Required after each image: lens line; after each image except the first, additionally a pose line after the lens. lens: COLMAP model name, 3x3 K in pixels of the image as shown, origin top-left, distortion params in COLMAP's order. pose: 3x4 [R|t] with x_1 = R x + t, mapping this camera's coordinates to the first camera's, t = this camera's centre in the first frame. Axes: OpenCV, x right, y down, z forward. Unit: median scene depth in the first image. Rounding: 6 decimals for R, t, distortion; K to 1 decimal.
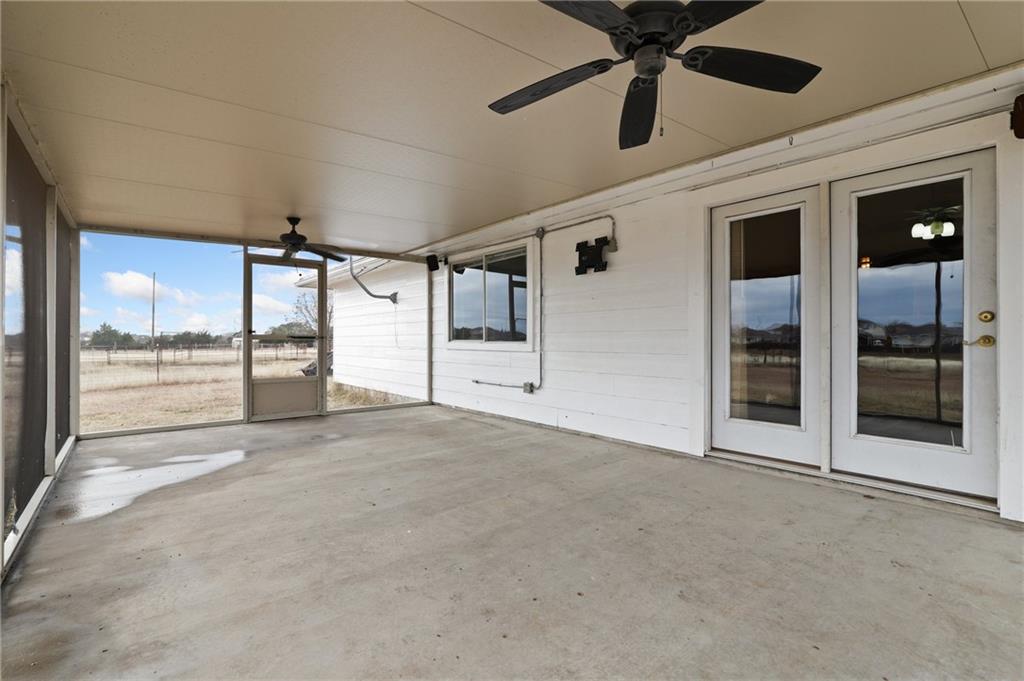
lens RADIAL K [[485.3, 0, 510.3], [0, 485.3, 334.7], [0, 0, 1]] dist [0.001120, 0.000042]
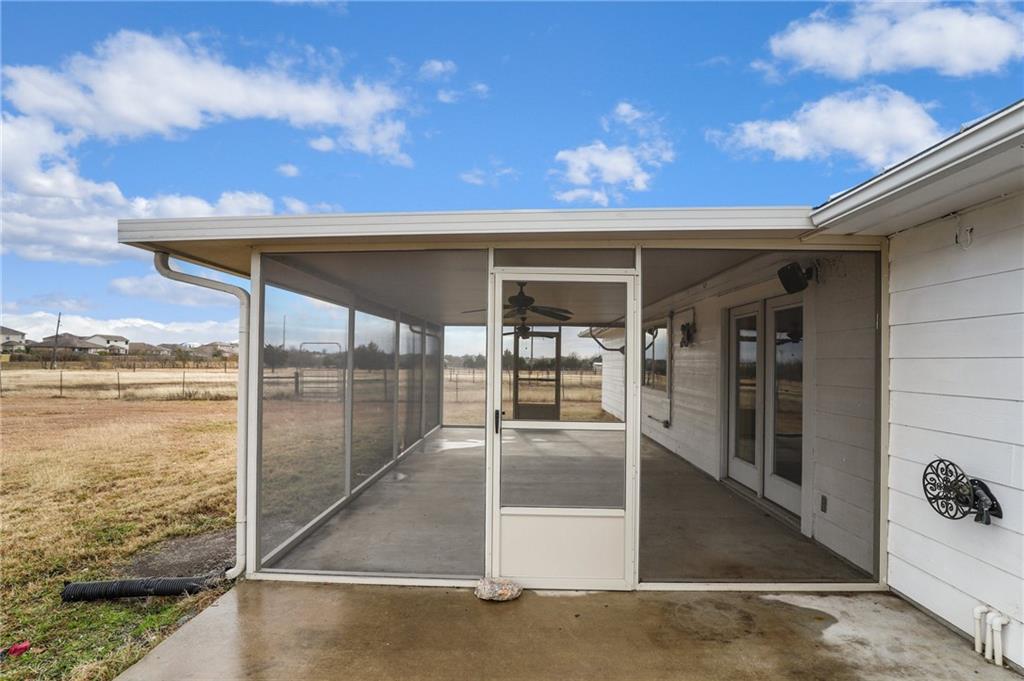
lens RADIAL K [[498.8, 0, 512.0], [0, 498.8, 347.8], [0, 0, 1]] dist [0.000171, -0.000008]
pose [[0.759312, 0.001292, -0.650726, 0.790788], [-0.016107, 0.999729, -0.016809, -0.099173], [0.650528, 0.023244, 0.759127, -0.477533]]
